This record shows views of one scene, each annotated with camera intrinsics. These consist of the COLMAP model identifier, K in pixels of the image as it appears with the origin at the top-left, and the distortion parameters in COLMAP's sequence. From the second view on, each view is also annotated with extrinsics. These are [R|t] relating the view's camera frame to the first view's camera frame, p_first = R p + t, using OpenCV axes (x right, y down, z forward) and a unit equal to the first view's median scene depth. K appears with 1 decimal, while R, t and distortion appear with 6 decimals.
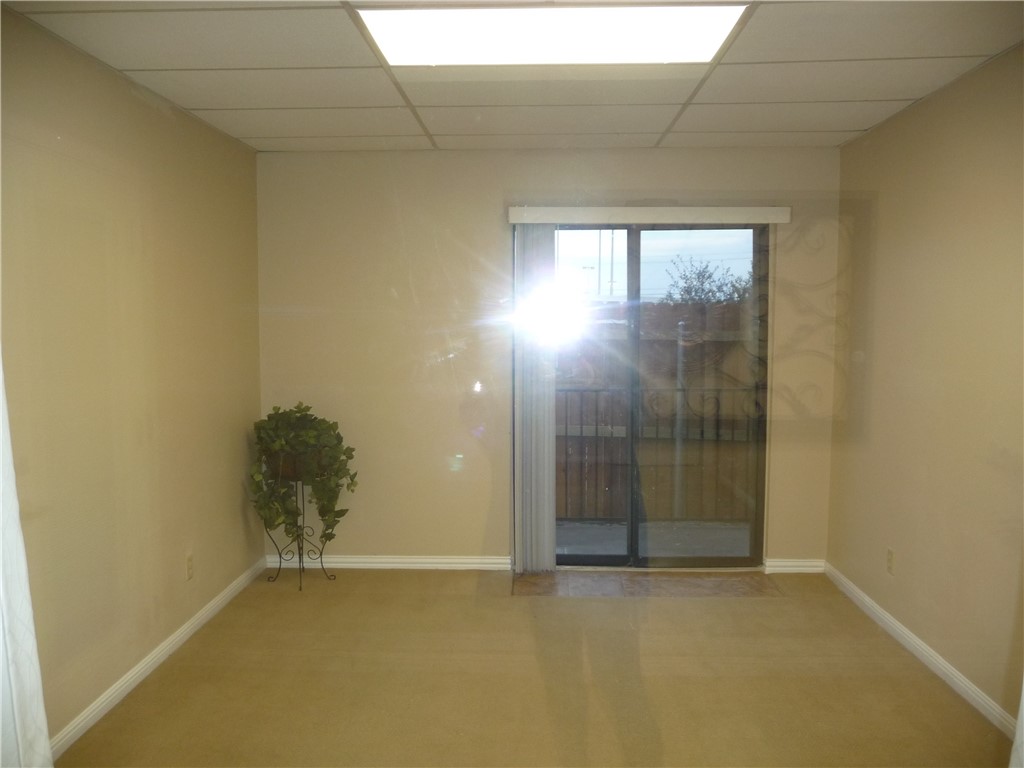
lens RADIAL K [[842.5, 0, 512.0], [0, 842.5, 384.0], [0, 0, 1]] dist [-0.010042, -0.005831]
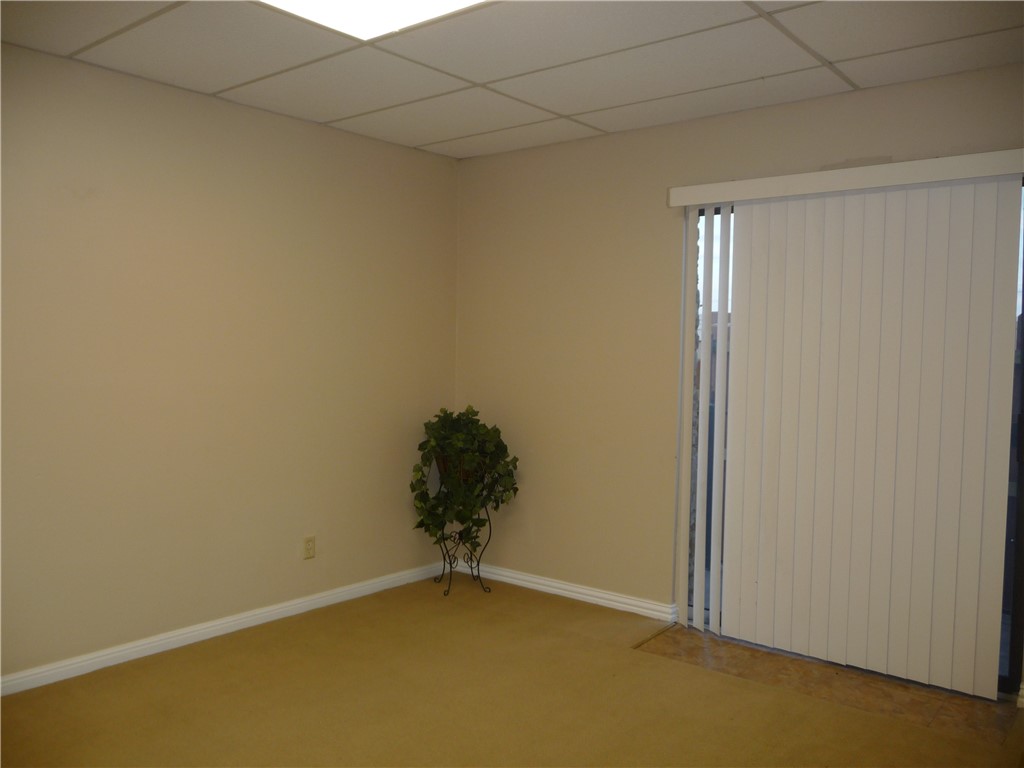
lens RADIAL K [[848.0, 0, 512.0], [0, 848.0, 384.0], [0, 0, 1]] dist [-0.000417, -0.002805]
pose [[0.797833, 0.036584, -0.601768, 0.391414], [-0.060630, 0.997966, -0.019713, 0.012784], [0.599823, 0.052213, 0.798428, 0.236103]]
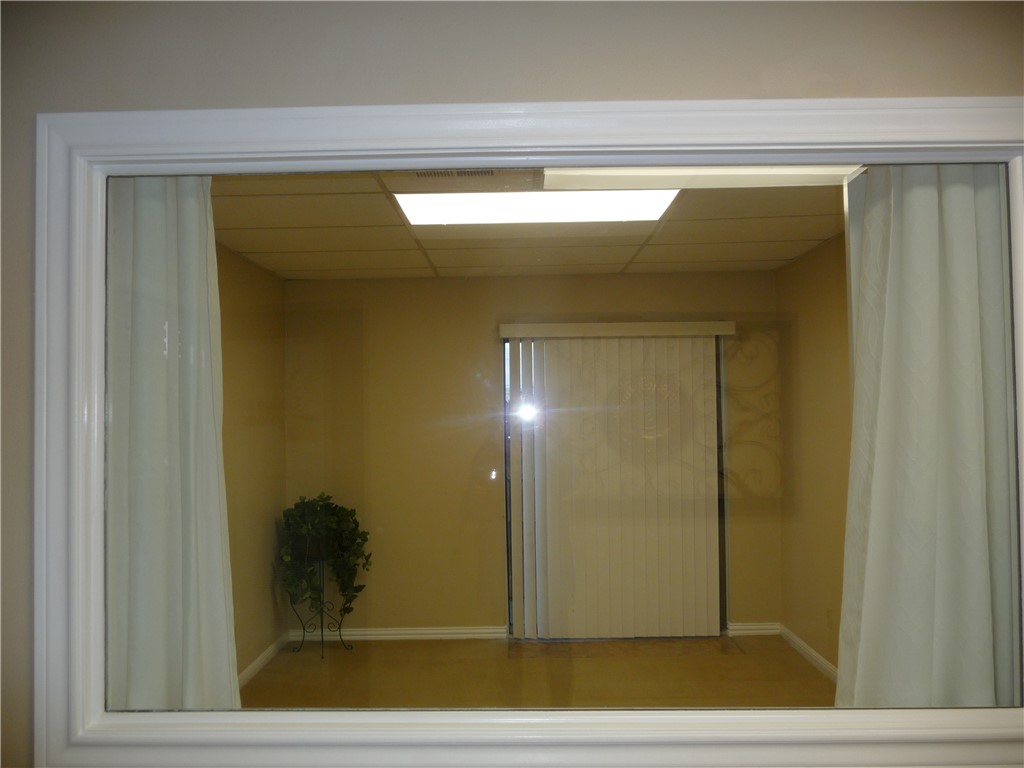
lens RADIAL K [[842.5, 0, 512.0], [0, 842.5, 384.0], [0, 0, 1]] dist [-0.010042, -0.005831]
pose [[0.999645, -0.014689, 0.022209, -0.014882], [0.017041, 0.993814, -0.109741, 0.004992], [-0.020459, 0.110081, 0.993712, -0.174027]]
